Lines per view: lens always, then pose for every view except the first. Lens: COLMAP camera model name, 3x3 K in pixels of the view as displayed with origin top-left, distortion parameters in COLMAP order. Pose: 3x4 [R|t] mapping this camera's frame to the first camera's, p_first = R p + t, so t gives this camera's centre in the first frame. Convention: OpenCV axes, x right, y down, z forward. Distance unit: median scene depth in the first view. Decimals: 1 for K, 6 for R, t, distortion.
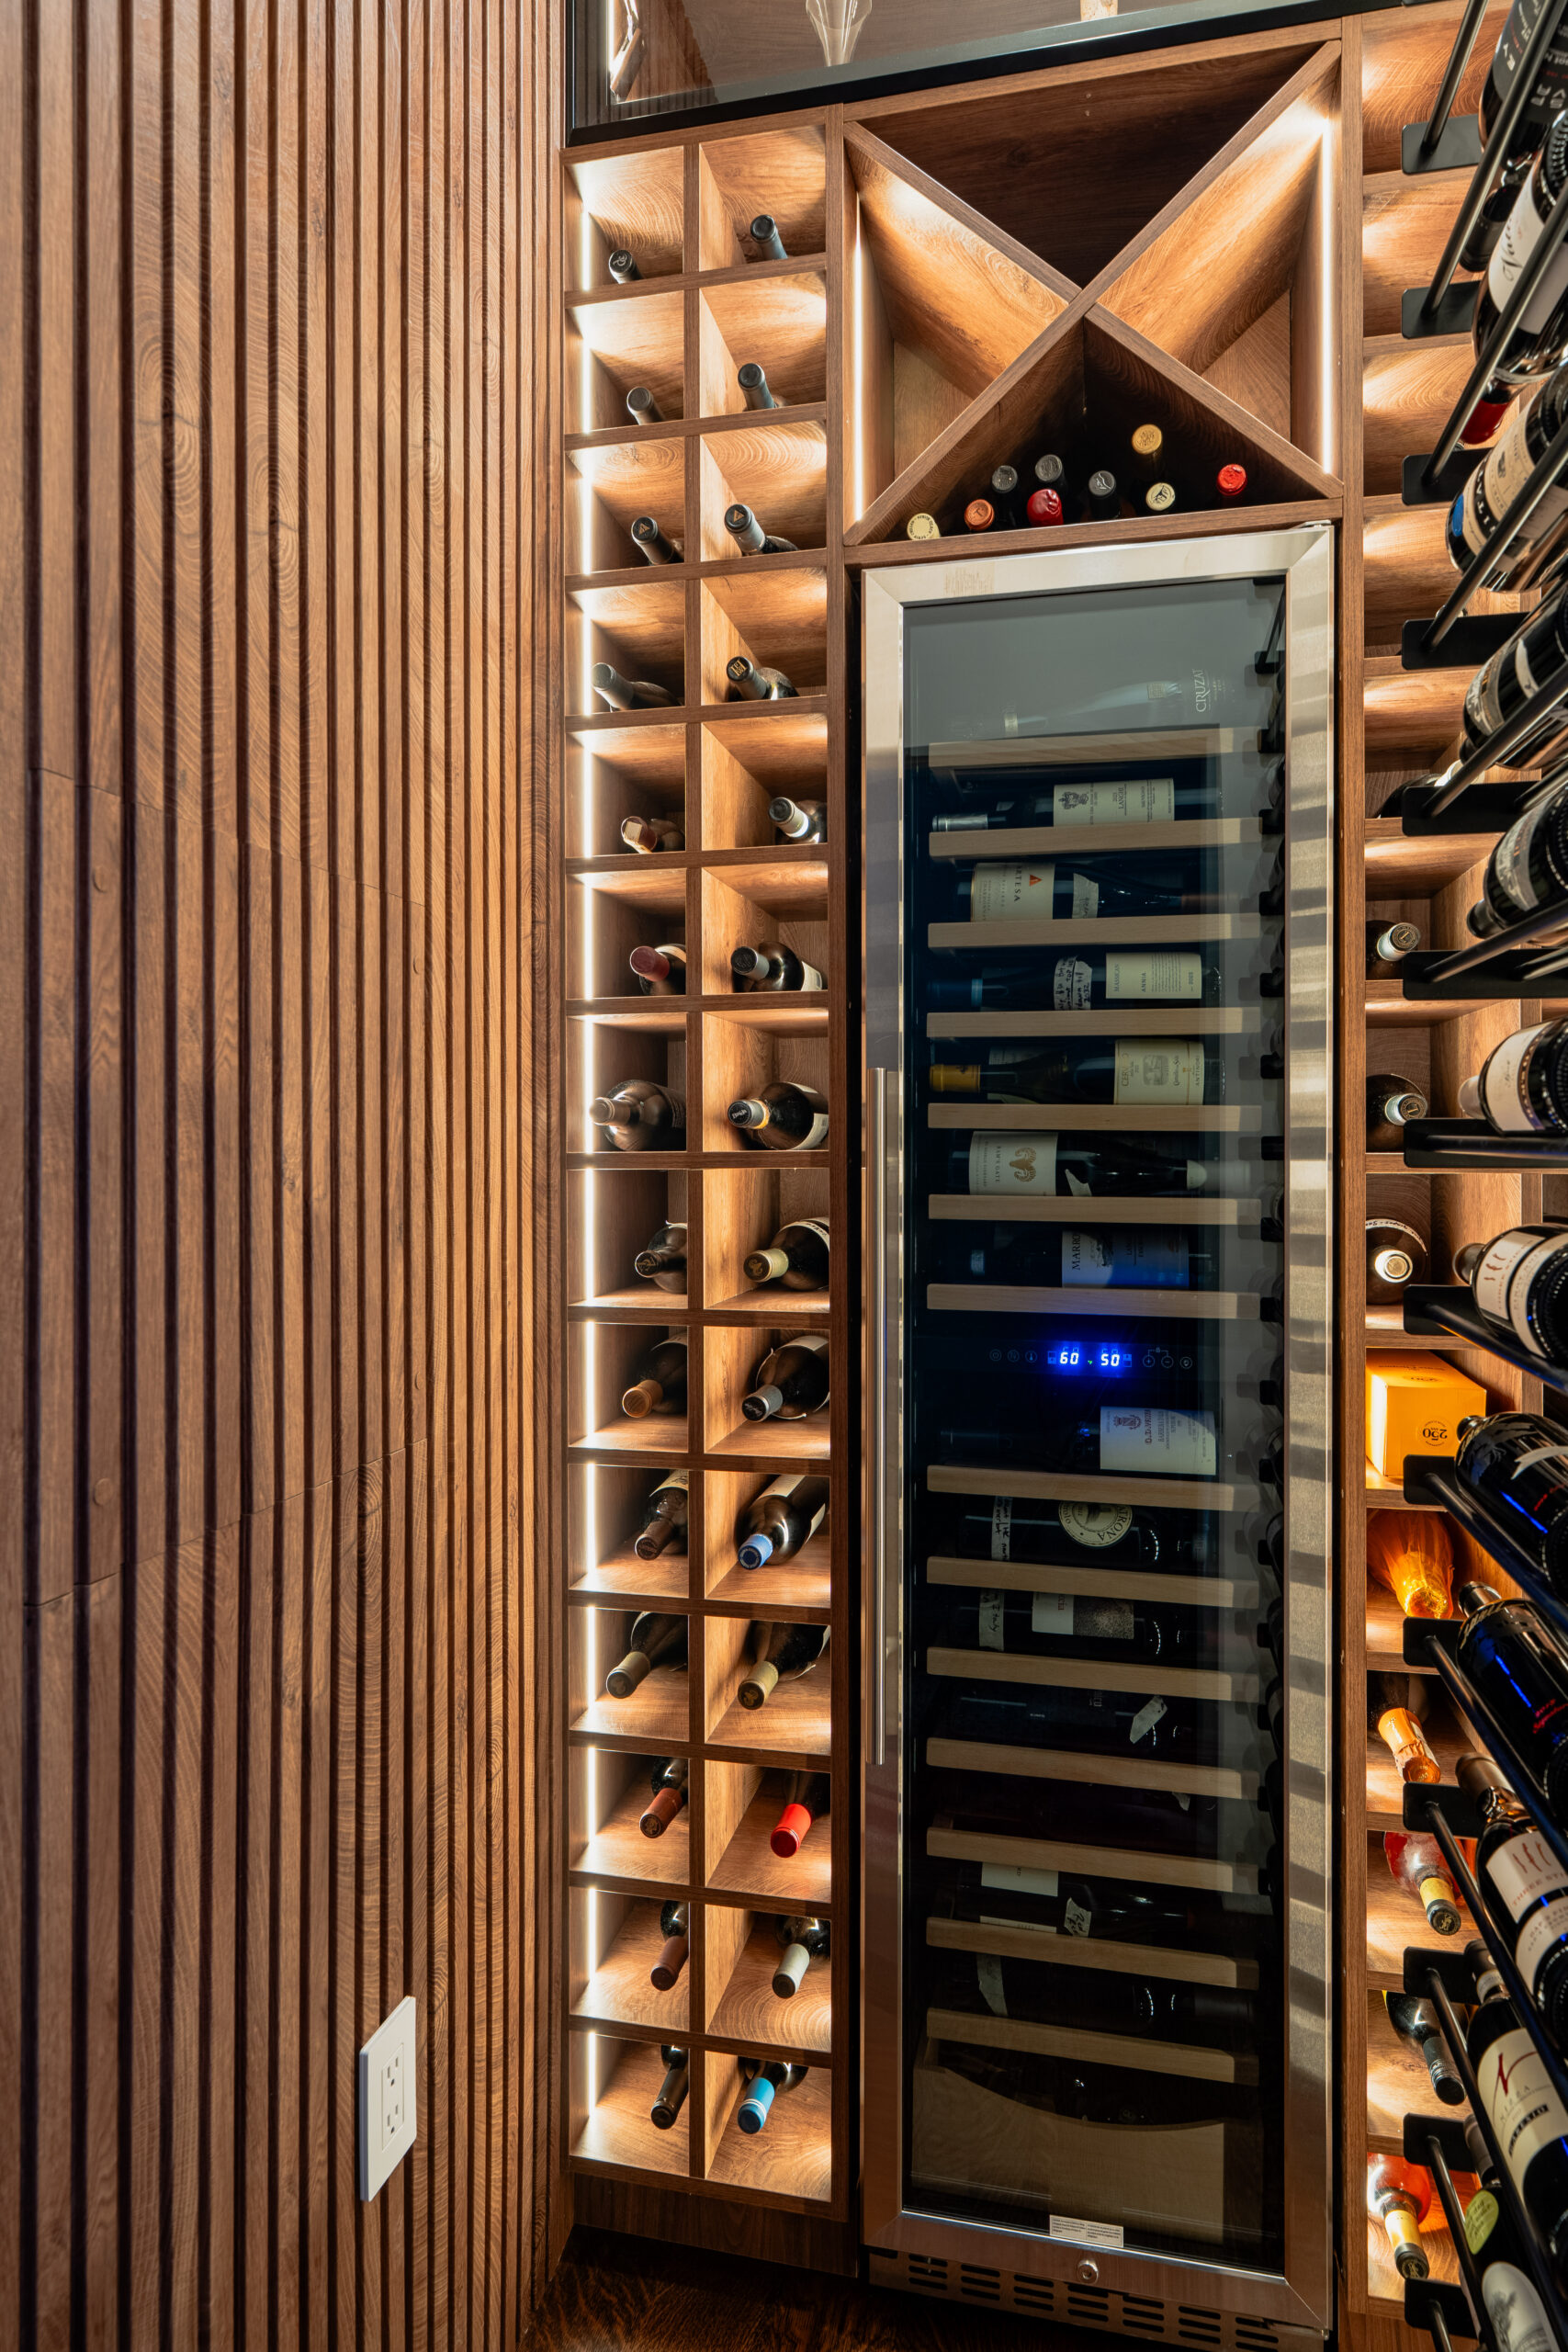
lens RADIAL K [[1394.5, 0, 786.2], [0, 1394.5, 1072.2], [0, 0, 1]] dist [-0.003227, 0.002031]
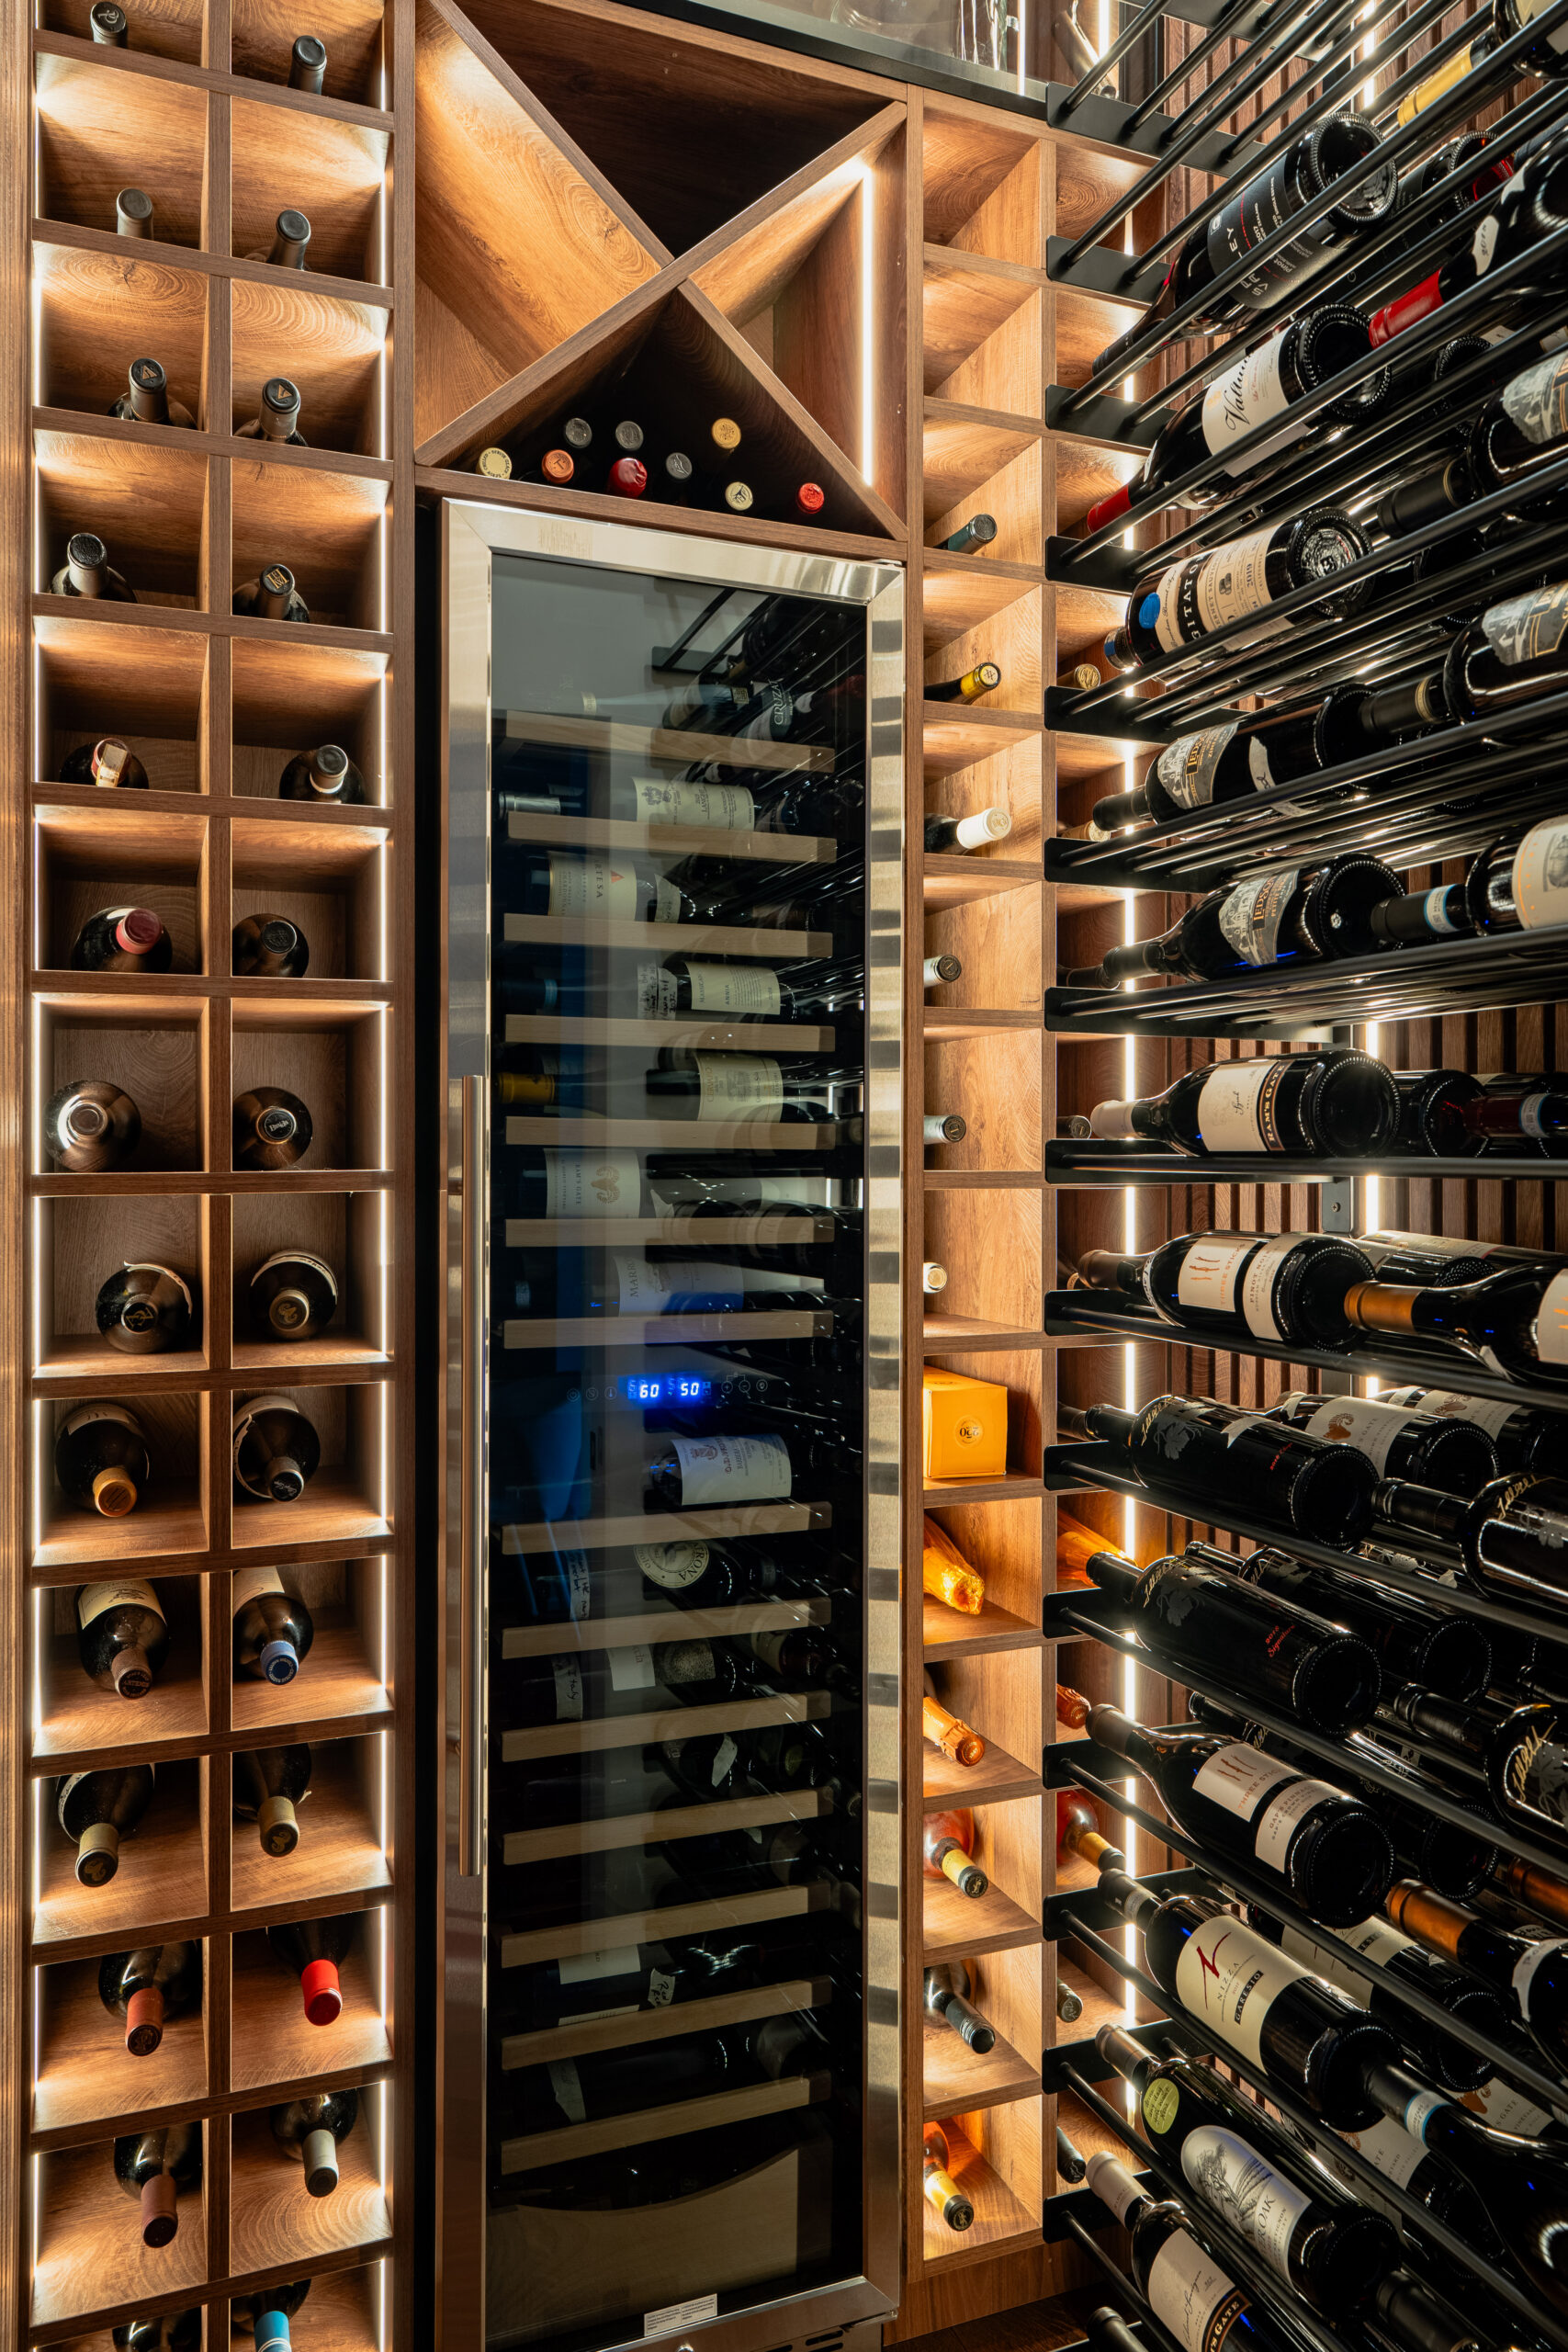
lens RADIAL K [[1603.2, 0, 782.7], [0, 1603.2, 1070.7], [0, 0, 1]] dist [-0.002302, 0.002115]
pose [[0.819212, 0.032827, 0.572550, -0.338295], [-0.028967, 0.999455, -0.015857, 0.004332], [-0.572758, -0.003595, 0.819716, 0.065539]]
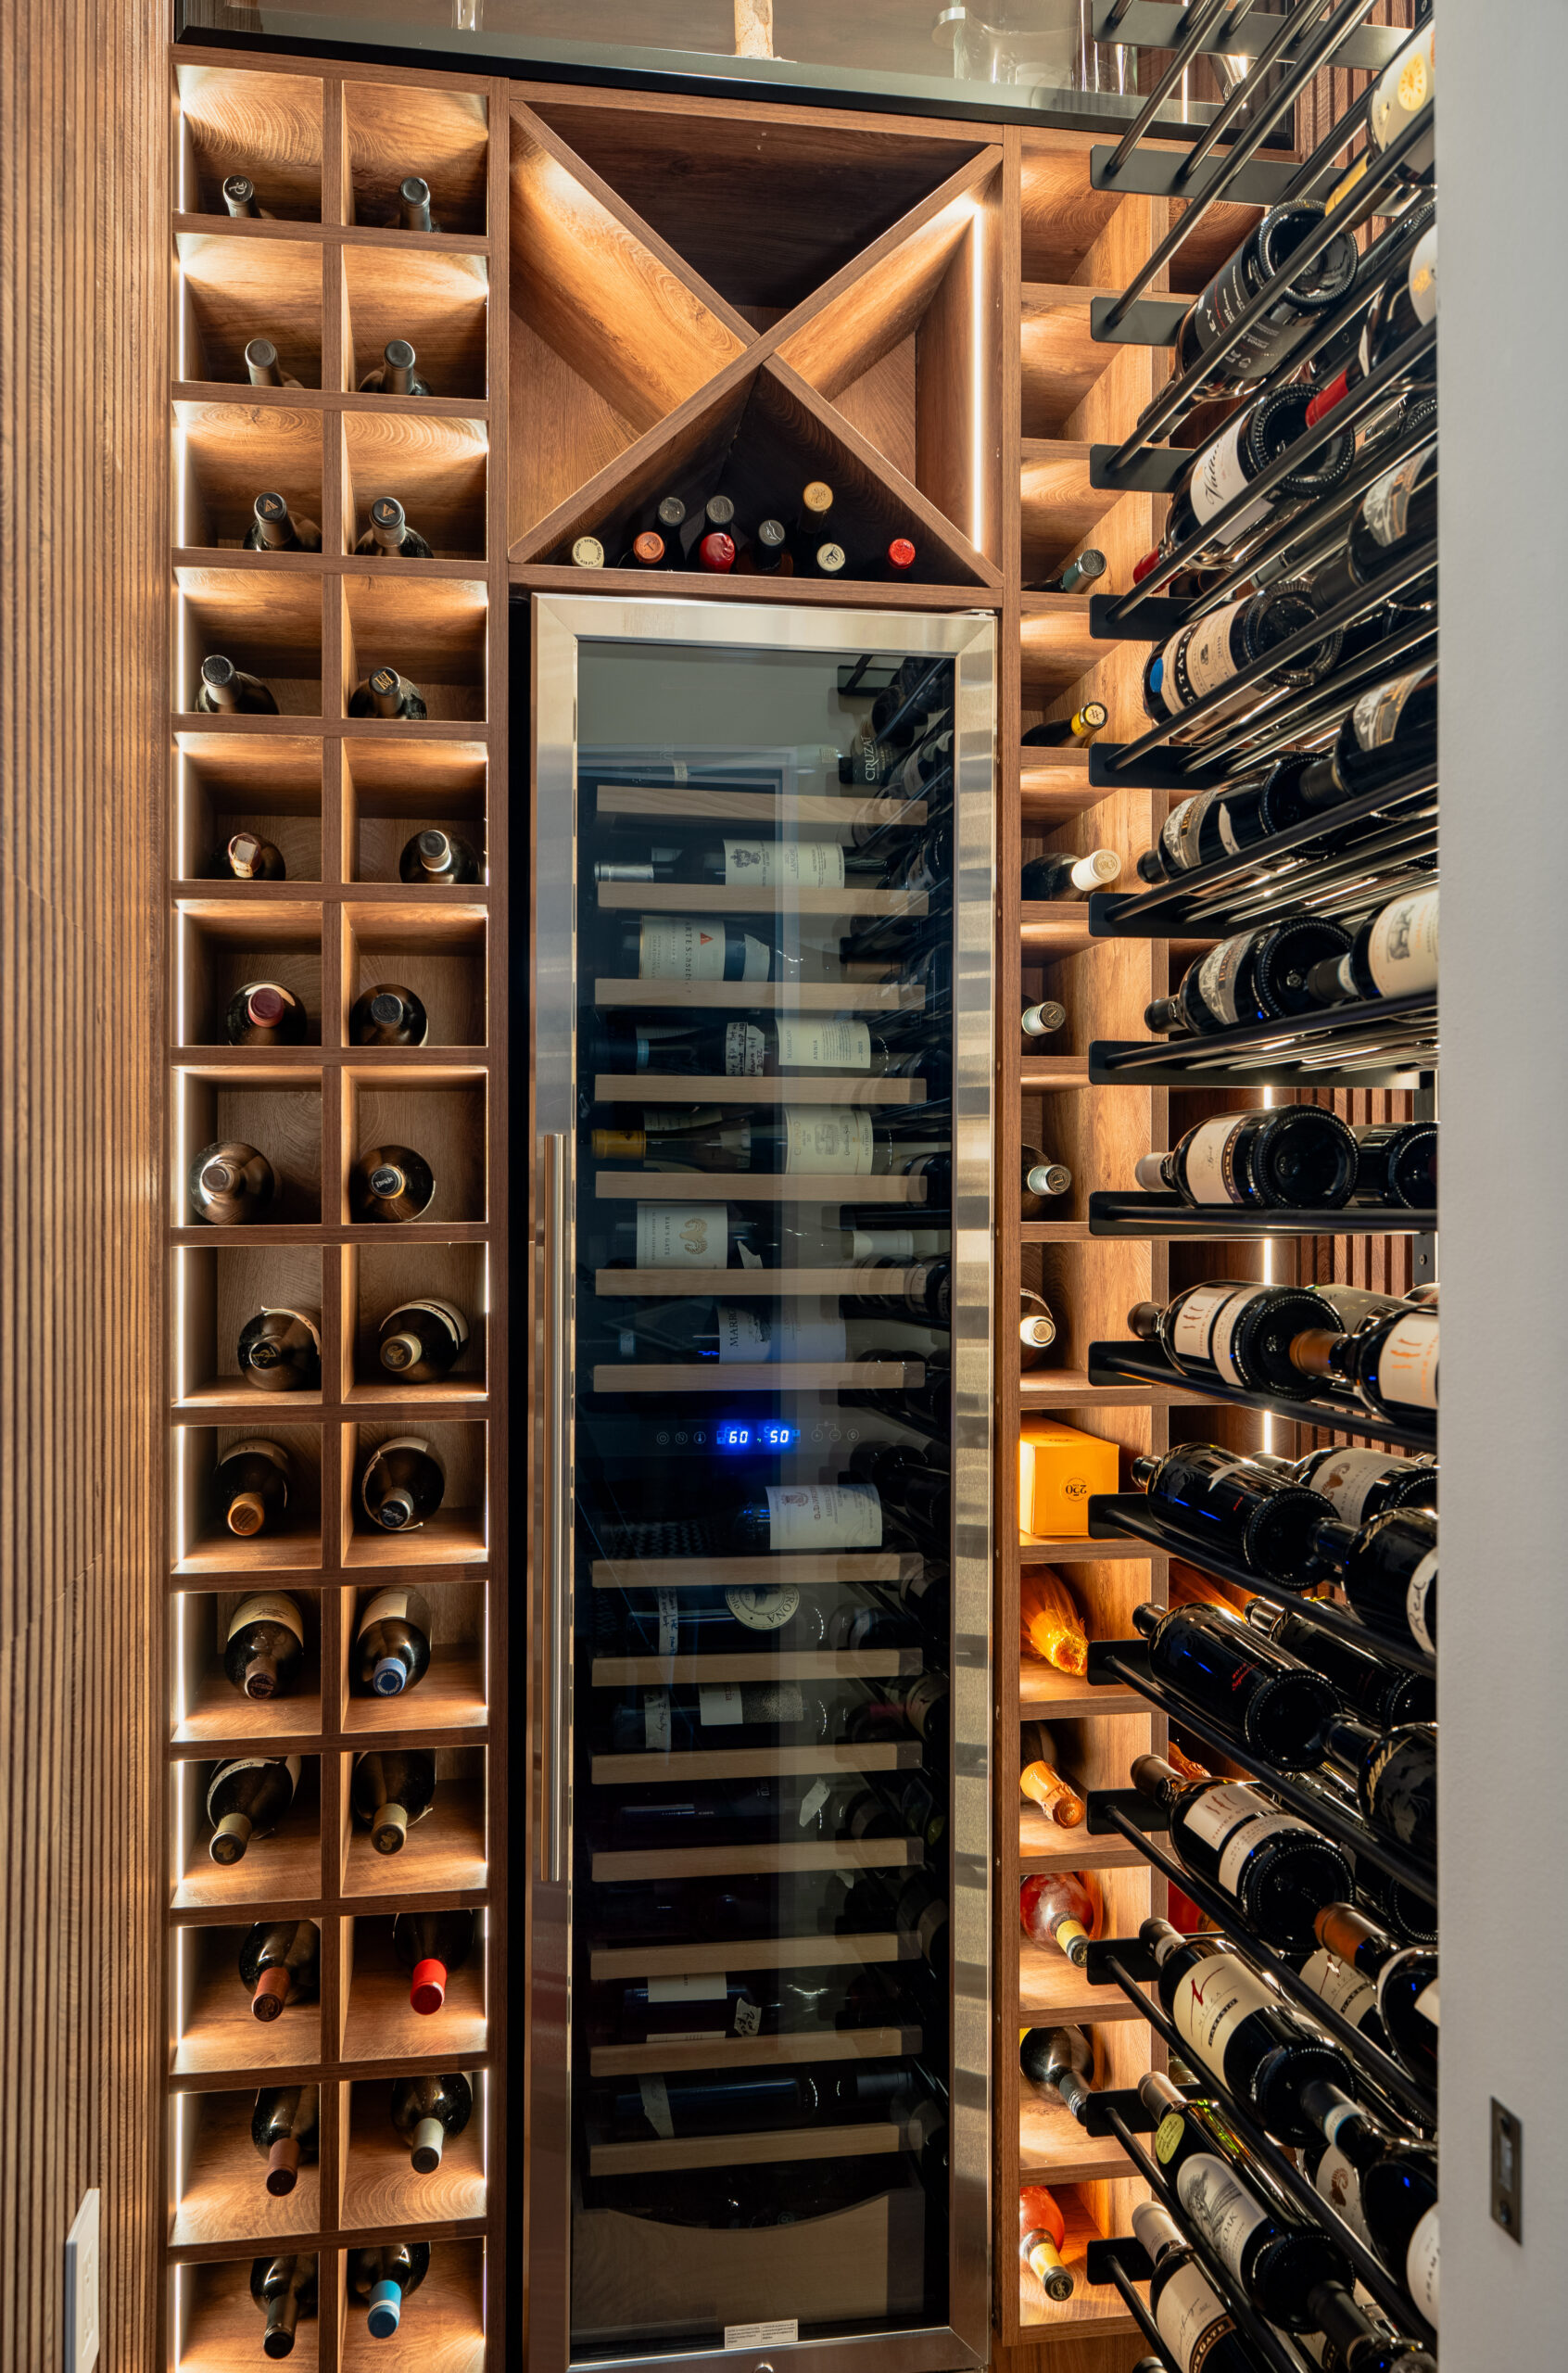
lens RADIAL K [[1951.6, 0, 791.9], [0, 1951.6, 1056.4], [0, 0, 1]] dist [-0.000312, 0.003242]
pose [[0.921399, 0.028836, 0.387546, -0.286481], [-0.017170, 0.999290, -0.033533, -0.013129], [-0.388237, 0.024243, 0.921240, -0.257918]]
